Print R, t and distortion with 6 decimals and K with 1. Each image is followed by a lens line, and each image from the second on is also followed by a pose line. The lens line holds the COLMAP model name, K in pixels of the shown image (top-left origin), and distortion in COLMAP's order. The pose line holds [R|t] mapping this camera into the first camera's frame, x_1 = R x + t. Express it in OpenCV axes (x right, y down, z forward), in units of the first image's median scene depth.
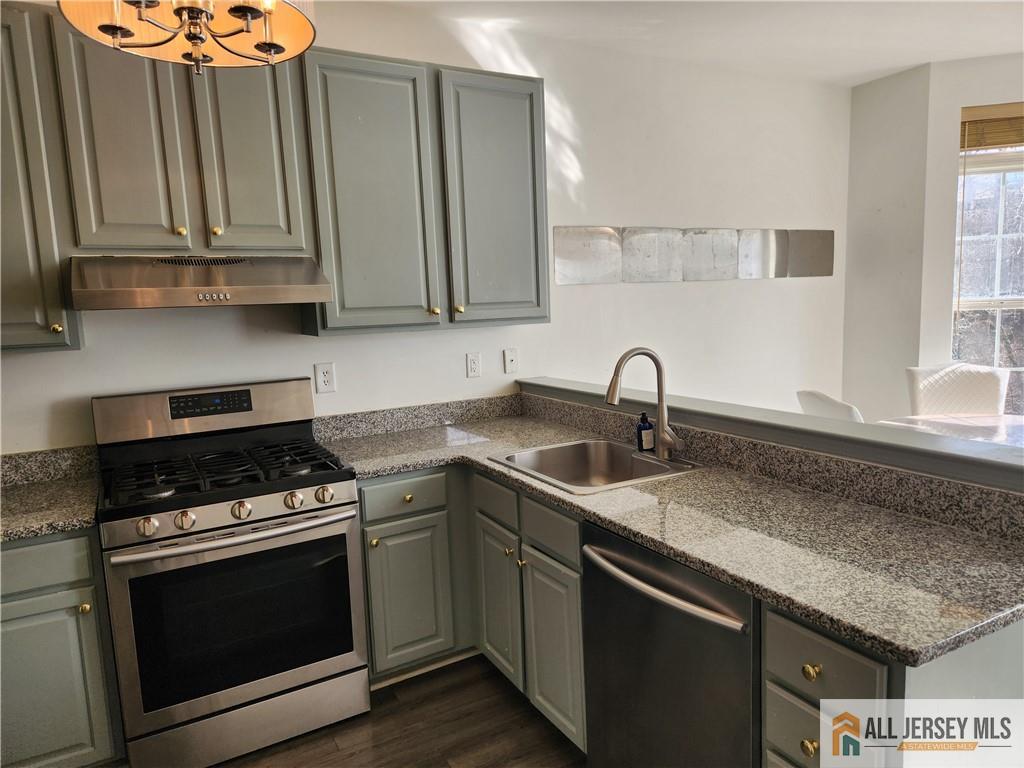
lens RADIAL K [[688.9, 0, 517.6], [0, 688.9, 389.0], [0, 0, 1]] dist [0.059321, -0.040300]
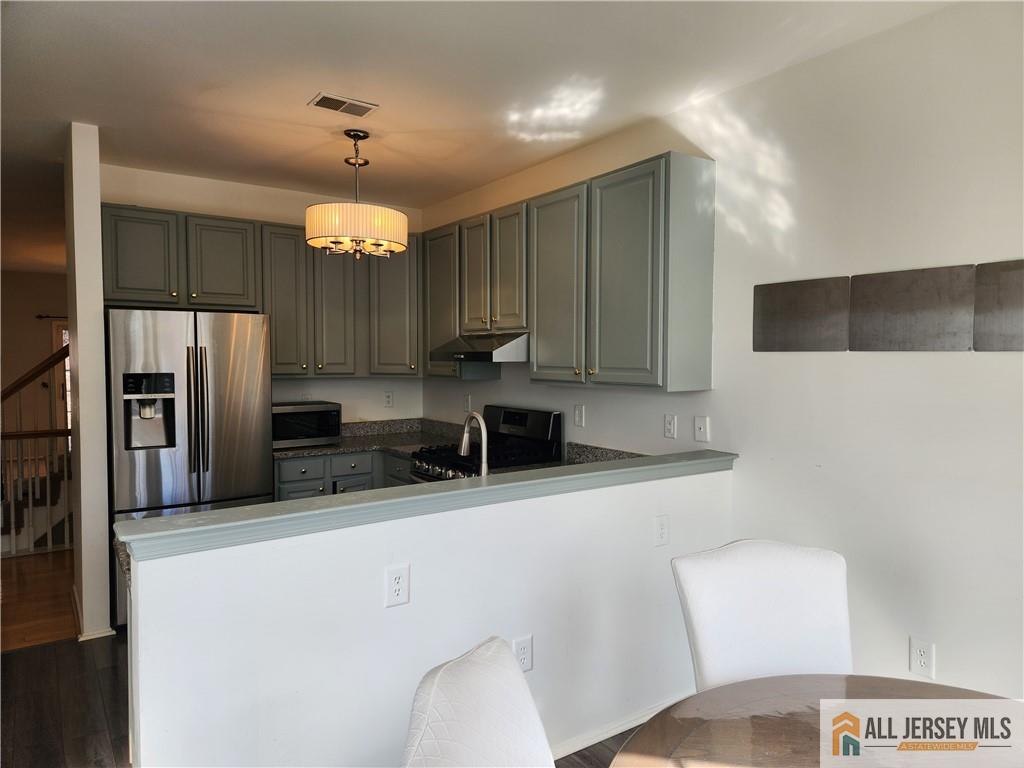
lens RADIAL K [[688.9, 0, 511.7], [0, 688.9, 389.3], [0, 0, 1]] dist [0.059321, -0.040300]
pose [[0.075077, 0.081588, -0.993834, 0.991865], [-0.139919, 0.987649, 0.070511, -0.135307], [0.987313, 0.133762, 0.085565, 0.694235]]
